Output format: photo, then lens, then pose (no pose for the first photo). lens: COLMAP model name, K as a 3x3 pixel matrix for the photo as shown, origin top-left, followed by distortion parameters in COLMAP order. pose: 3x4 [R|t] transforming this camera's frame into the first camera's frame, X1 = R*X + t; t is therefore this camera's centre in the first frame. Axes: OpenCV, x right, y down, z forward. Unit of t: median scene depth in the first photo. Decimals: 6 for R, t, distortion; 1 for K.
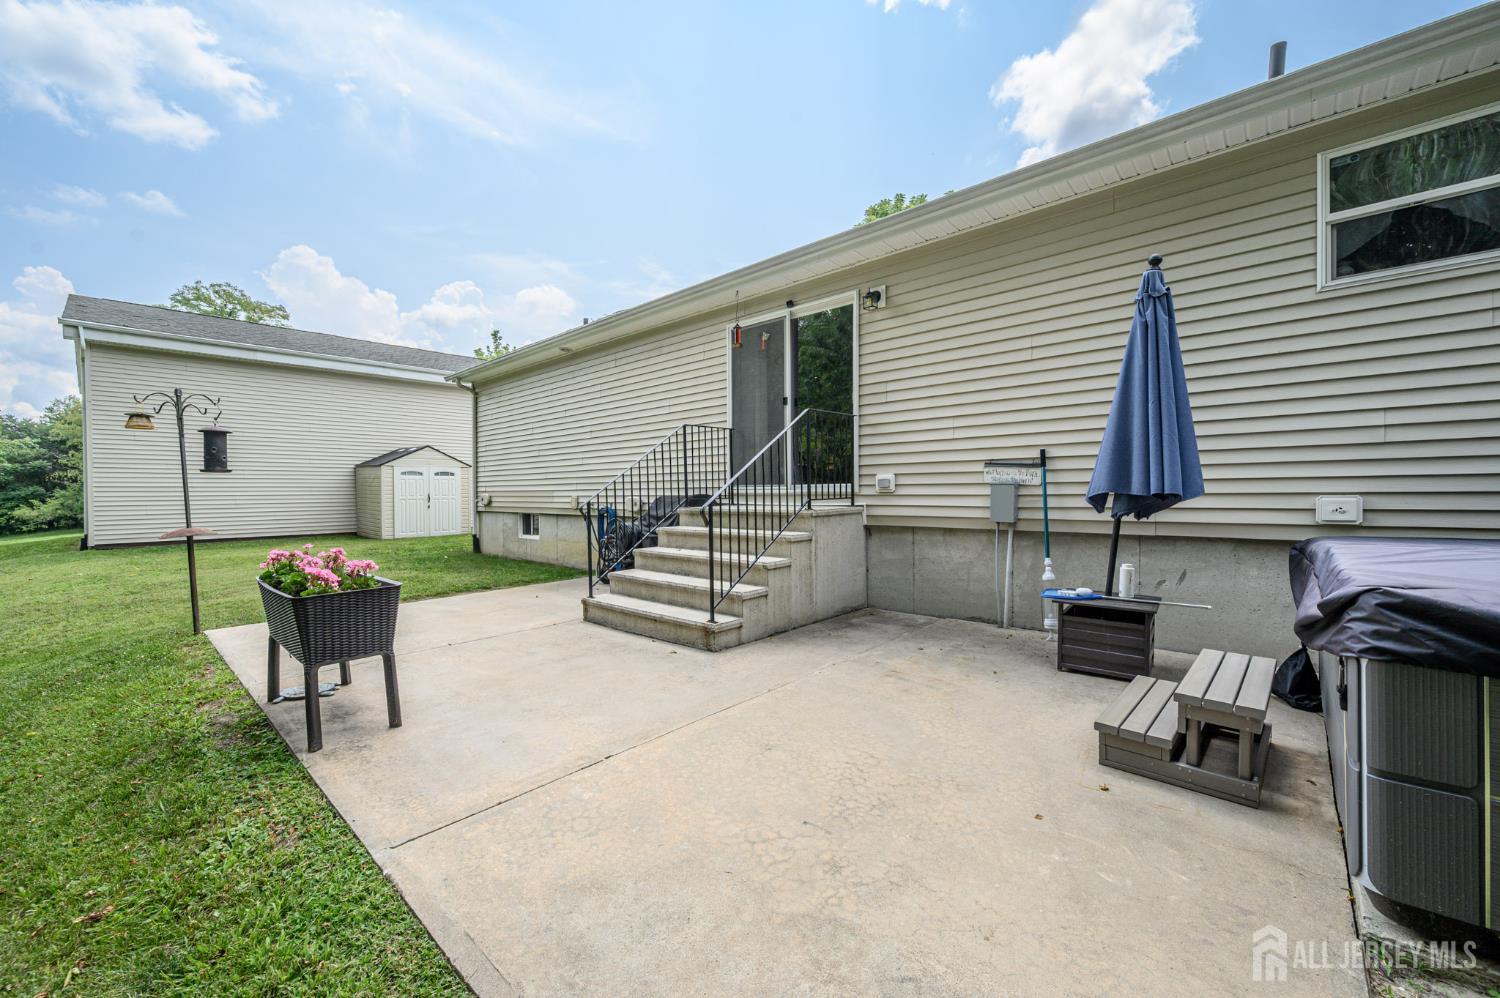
lens RADIAL K [[598.0, 0, 747.1], [0, 598.0, 494.2], [0, 0, 1]] dist [-0.002120, -0.000417]
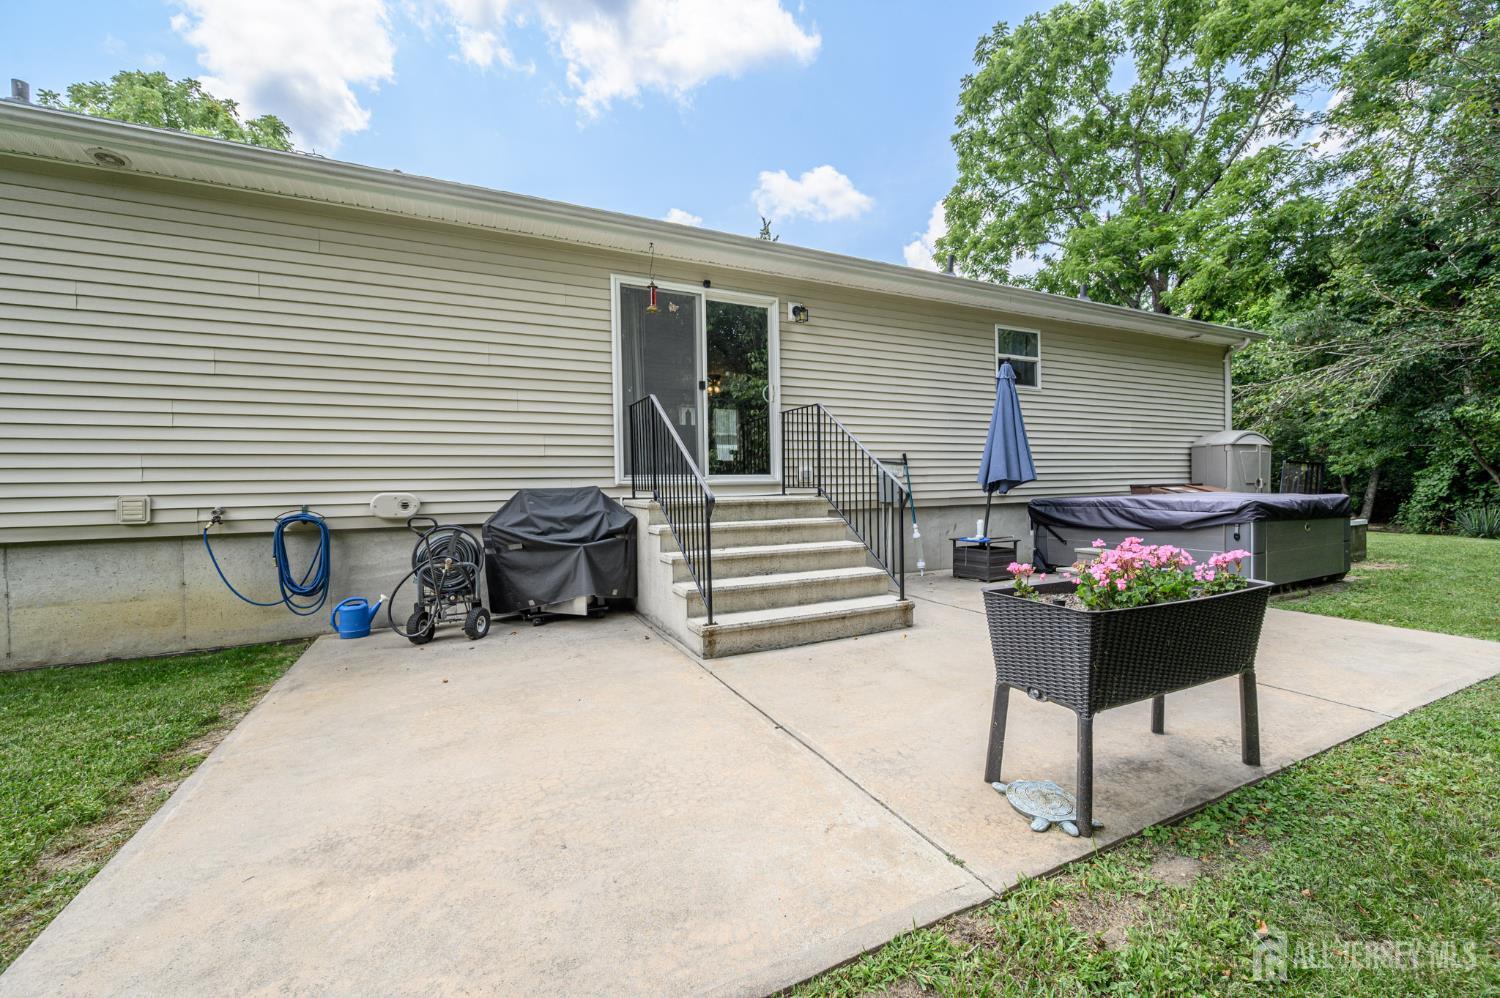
lens RADIAL K [[598.0, 0, 747.1], [0, 598.0, 494.2], [0, 0, 1]] dist [-0.002120, -0.000417]
pose [[0.359688, -0.007730, 0.933041, -0.932049], [0.019075, 0.999818, 0.000930, 0.017483], [-0.932878, 0.017463, 0.359769, 0.714820]]
